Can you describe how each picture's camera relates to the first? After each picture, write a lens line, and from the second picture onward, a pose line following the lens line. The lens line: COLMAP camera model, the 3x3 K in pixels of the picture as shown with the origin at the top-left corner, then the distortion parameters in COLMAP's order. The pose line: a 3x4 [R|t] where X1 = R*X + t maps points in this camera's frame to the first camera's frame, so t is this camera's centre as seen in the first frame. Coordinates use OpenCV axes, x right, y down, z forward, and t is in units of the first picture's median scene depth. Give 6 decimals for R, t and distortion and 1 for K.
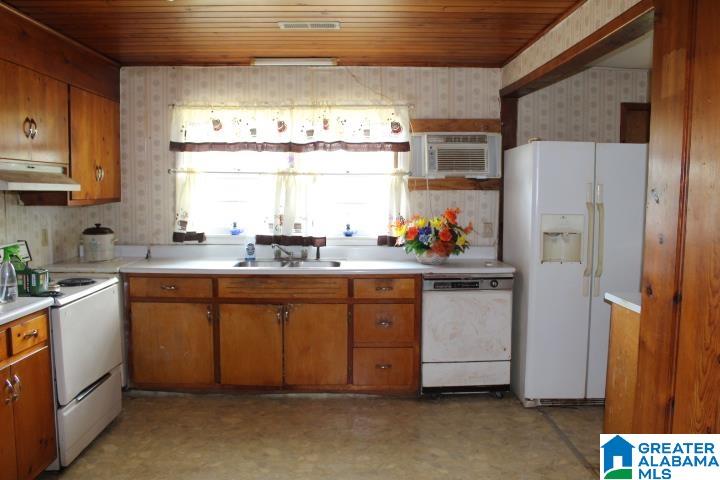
lens RADIAL K [[598.2, 0, 364.6], [0, 598.2, 246.6], [0, 0, 1]] dist [-0.168453, 0.152599]
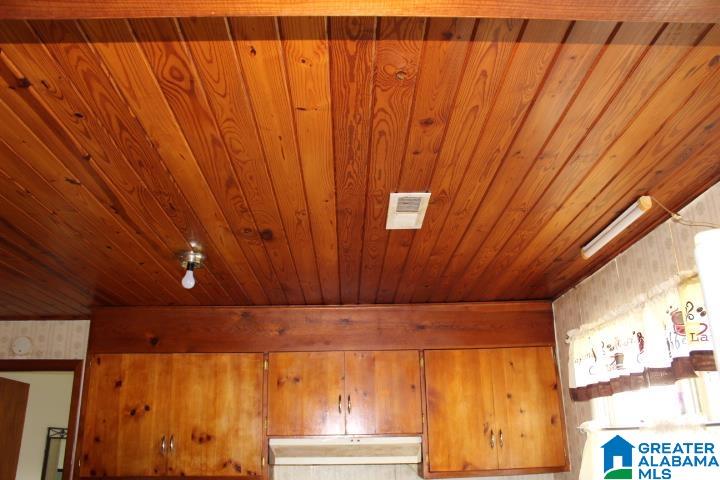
lens RADIAL K [[598.2, 0, 364.6], [0, 598.2, 246.6], [0, 0, 1]] dist [-0.168453, 0.152599]
pose [[0.007332, -0.331026, -0.943593, 0.408986], [-0.074976, 0.940780, -0.330622, -0.086707], [0.997158, 0.073171, -0.017921, 0.744938]]
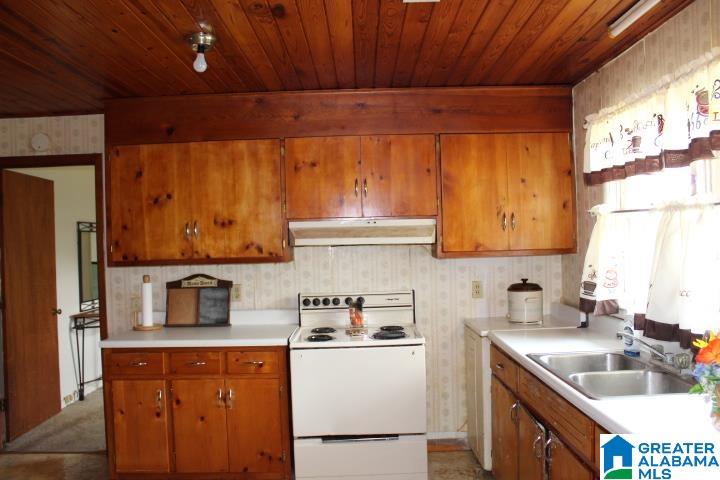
lens RADIAL K [[598.2, 0, 364.6], [0, 598.2, 246.6], [0, 0, 1]] dist [-0.168453, 0.152599]
pose [[-0.016669, 0.001701, -0.999860, 0.407379], [-0.072260, 0.997382, 0.002902, -0.069934], [0.997247, 0.072299, -0.016502, 0.743630]]
